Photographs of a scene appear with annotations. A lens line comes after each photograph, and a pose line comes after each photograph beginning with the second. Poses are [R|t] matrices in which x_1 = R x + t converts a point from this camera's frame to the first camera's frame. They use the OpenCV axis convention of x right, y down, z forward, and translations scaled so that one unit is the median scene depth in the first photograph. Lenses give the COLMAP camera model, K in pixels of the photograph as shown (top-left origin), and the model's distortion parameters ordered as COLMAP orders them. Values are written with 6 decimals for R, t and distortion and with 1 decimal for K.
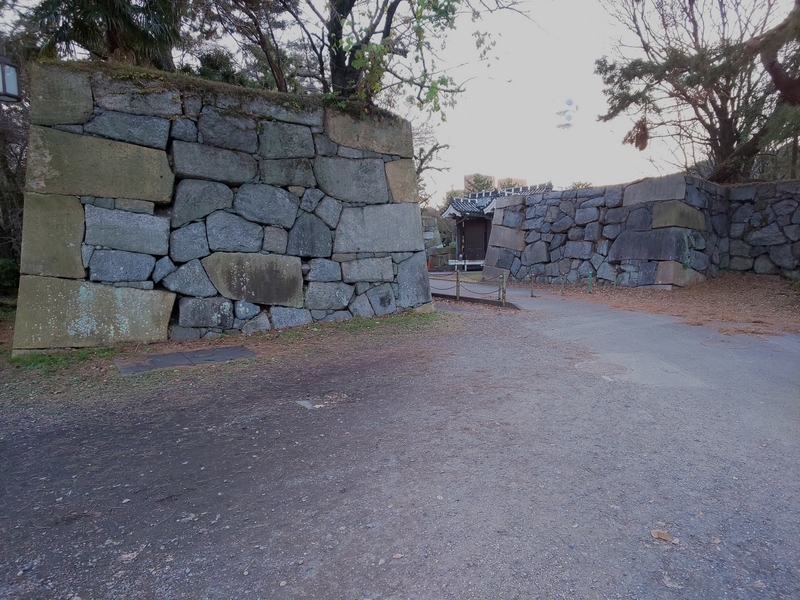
lens RADIAL K [[469.8, 0, 400.5], [0, 469.8, 300.2], [0, 0, 1]] dist [-0.001610, 0.000225]
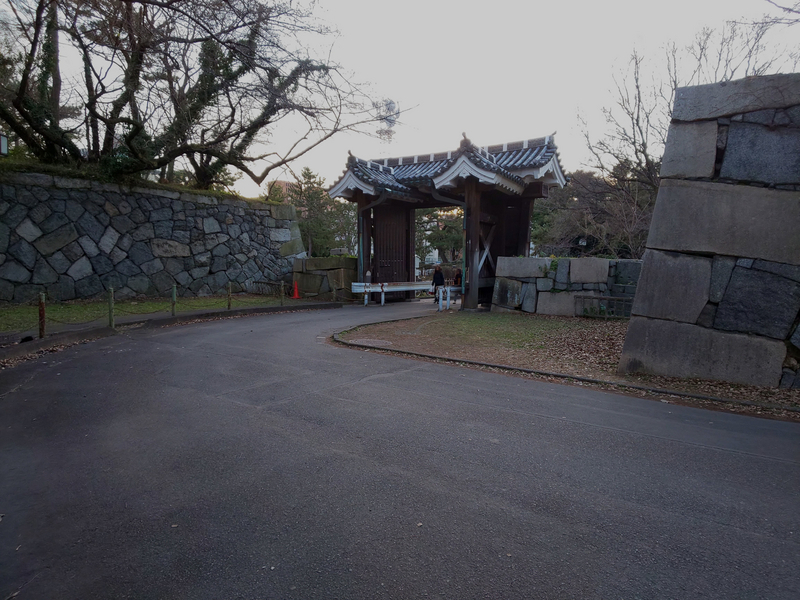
lens RADIAL K [[469.8, 0, 399.0], [0, 469.8, 298.3], [0, 0, 1]] dist [-0.001610, 0.000225]
pose [[0.915076, -0.015179, 0.402995, -0.048277], [0.027004, 0.999355, -0.023676, -0.055729], [-0.402375, 0.032547, 0.914896, 0.530820]]
